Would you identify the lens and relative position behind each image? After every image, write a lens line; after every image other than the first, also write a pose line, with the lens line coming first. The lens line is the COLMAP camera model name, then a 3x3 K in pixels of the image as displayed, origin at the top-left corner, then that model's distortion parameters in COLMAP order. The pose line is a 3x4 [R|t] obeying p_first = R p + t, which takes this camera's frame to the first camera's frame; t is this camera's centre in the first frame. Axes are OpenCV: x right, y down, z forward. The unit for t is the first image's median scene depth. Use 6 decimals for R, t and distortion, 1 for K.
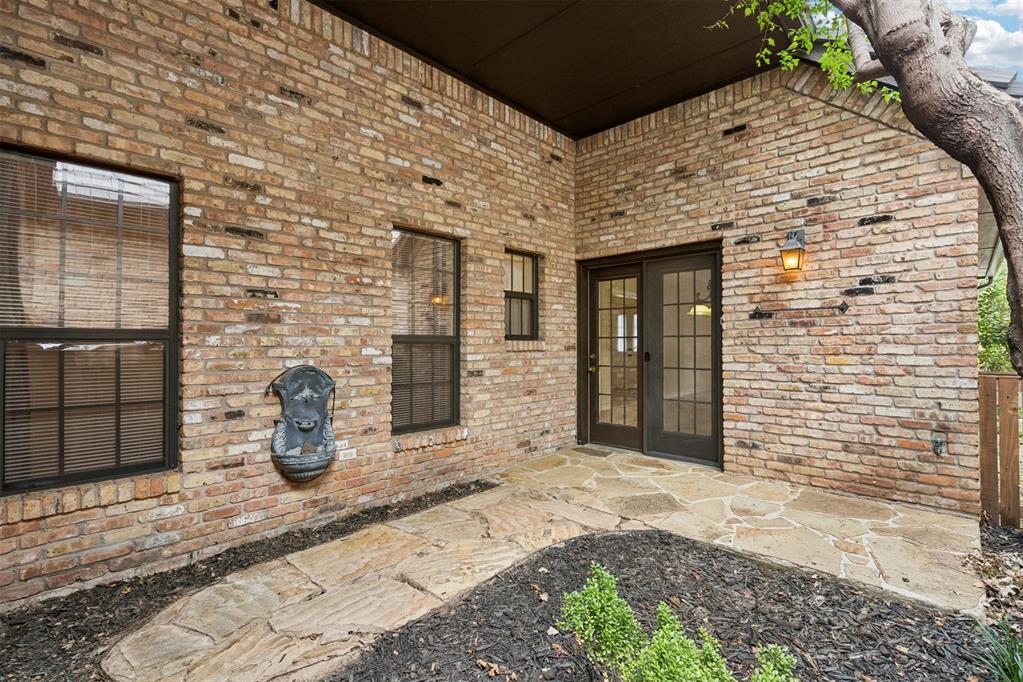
lens RADIAL K [[465.7, 0, 515.6], [0, 465.7, 336.1], [0, 0, 1]] dist [0.002216, 0.000574]
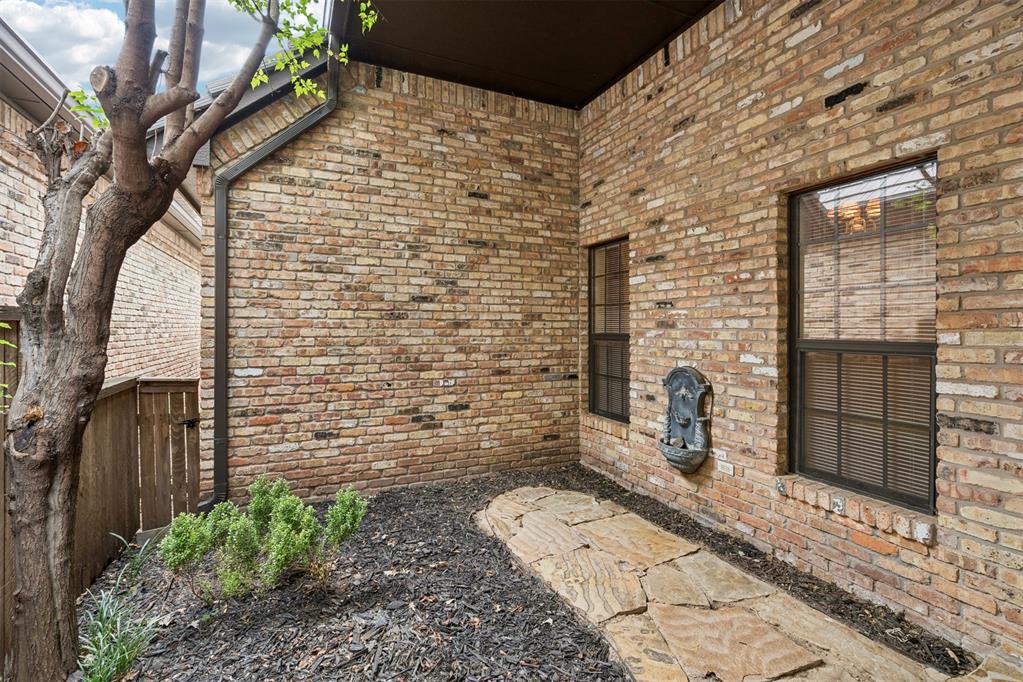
lens RADIAL K [[469.2, 0, 508.7], [0, 469.2, 325.0], [0, 0, 1]] dist [-0.002092, 0.000908]
pose [[-0.367618, -0.004525, -0.929966, 0.716073], [0.012884, 0.999867, -0.009959, -0.028468], [0.929888, -0.015643, -0.367511, 1.010496]]
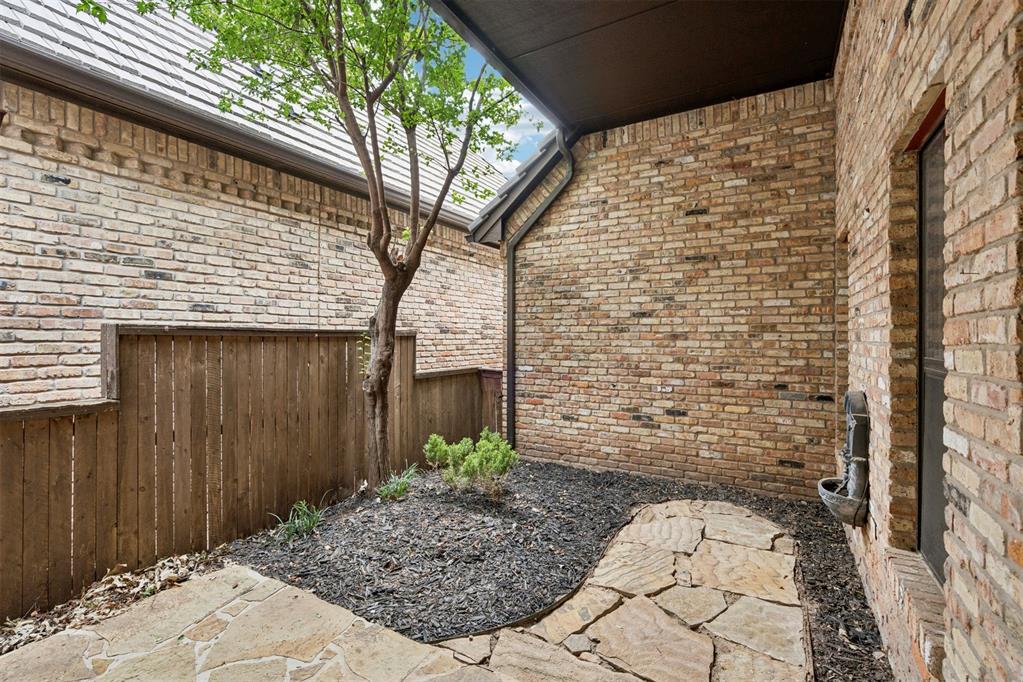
lens RADIAL K [[465.7, 0, 515.6], [0, 465.7, 336.1], [0, 0, 1]] dist [0.002216, 0.000574]
pose [[-0.969473, -0.002245, -0.245186, 0.355430], [0.002050, 0.999849, -0.017258, -0.022813], [0.245188, -0.017234, -0.969322, 1.656520]]
